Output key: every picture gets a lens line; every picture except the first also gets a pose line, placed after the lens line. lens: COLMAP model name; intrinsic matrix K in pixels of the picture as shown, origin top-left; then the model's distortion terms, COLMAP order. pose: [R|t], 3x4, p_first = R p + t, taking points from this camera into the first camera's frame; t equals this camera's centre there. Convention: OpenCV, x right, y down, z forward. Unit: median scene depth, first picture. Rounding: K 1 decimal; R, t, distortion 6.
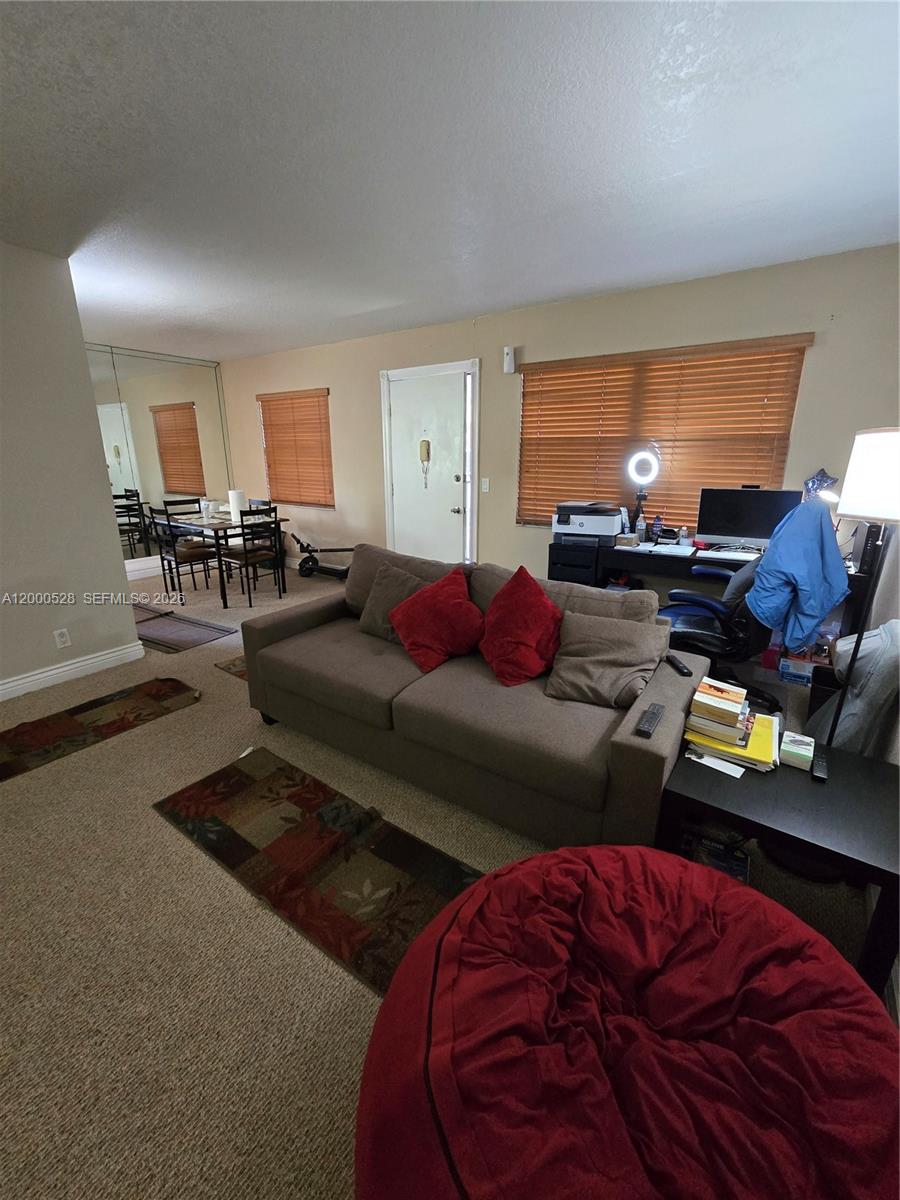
lens RADIAL K [[492.0, 0, 442.5], [0, 492.0, 591.0], [0, 0, 1]] dist [0.002463, -0.001632]
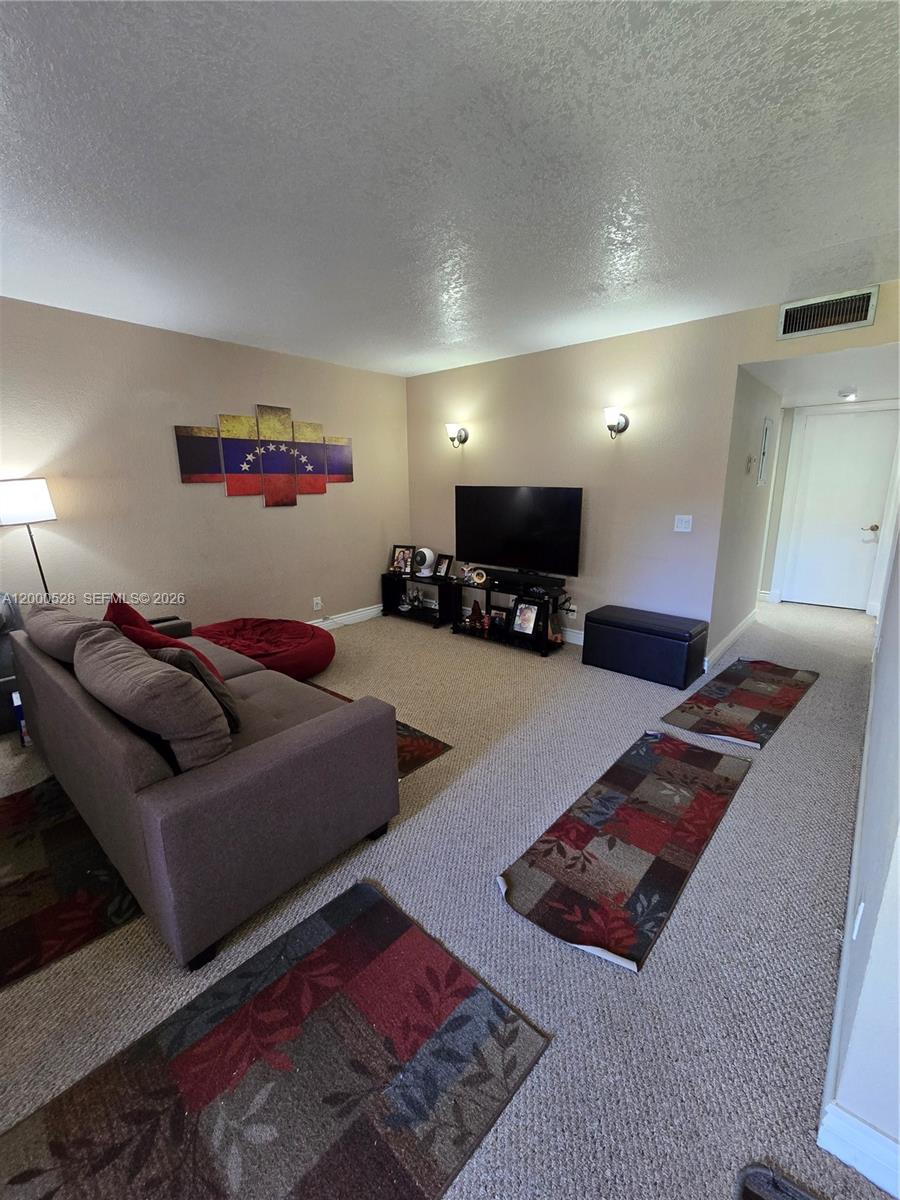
lens RADIAL K [[492.5, 0, 441.9], [0, 492.5, 590.9], [0, 0, 1]] dist [0.001225, -0.000683]
pose [[-0.993864, -0.011435, 0.110015, -0.516002], [0.041812, 0.881995, 0.469401, -0.401549], [-0.102400, 0.471120, -0.876105, 1.438524]]
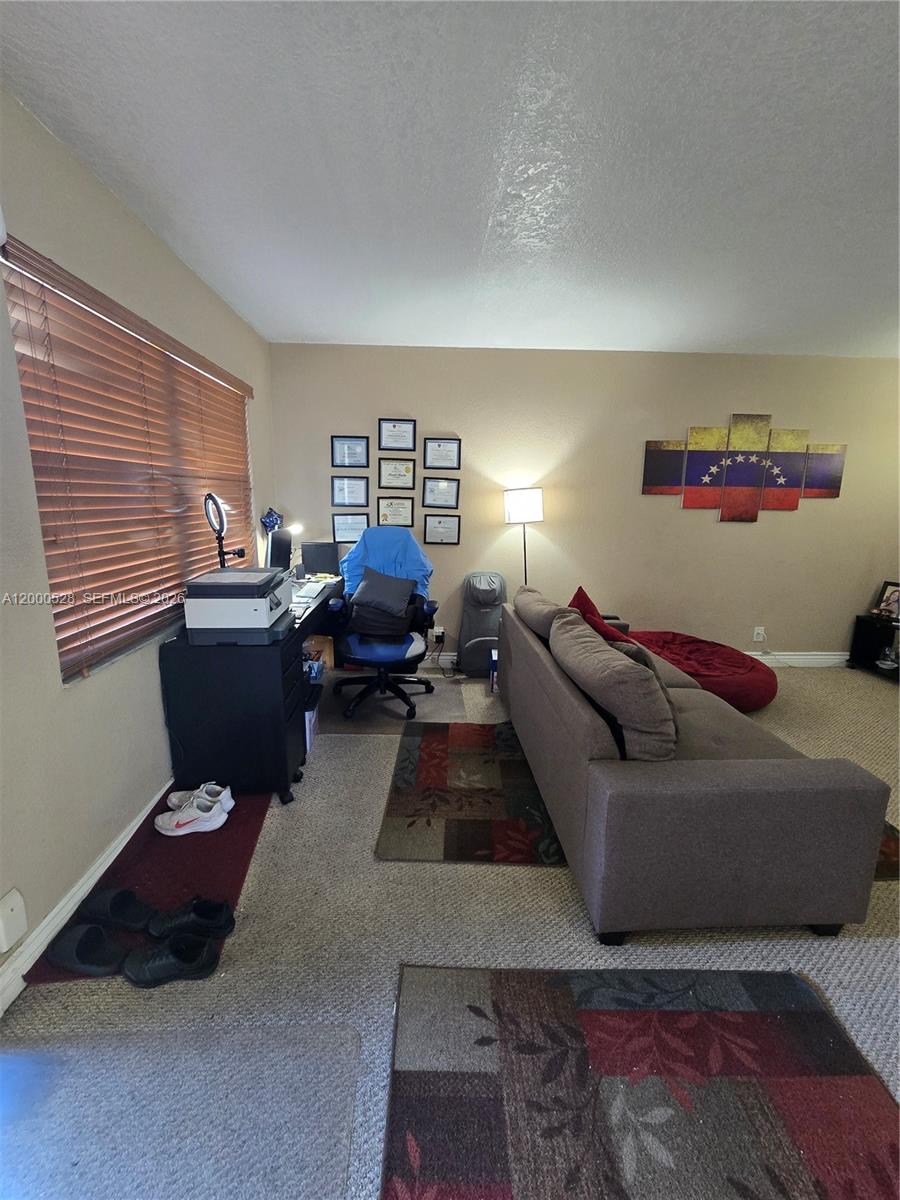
lens RADIAL K [[492.6, 0, 445.1], [0, 492.6, 589.4], [0, 0, 1]] dist [0.000008, -0.001237]
pose [[-0.608956, -0.153296, 0.778250, -0.463860], [0.201822, 0.918912, 0.338922, -0.404998], [-0.767099, 0.363456, -0.528639, 1.483378]]
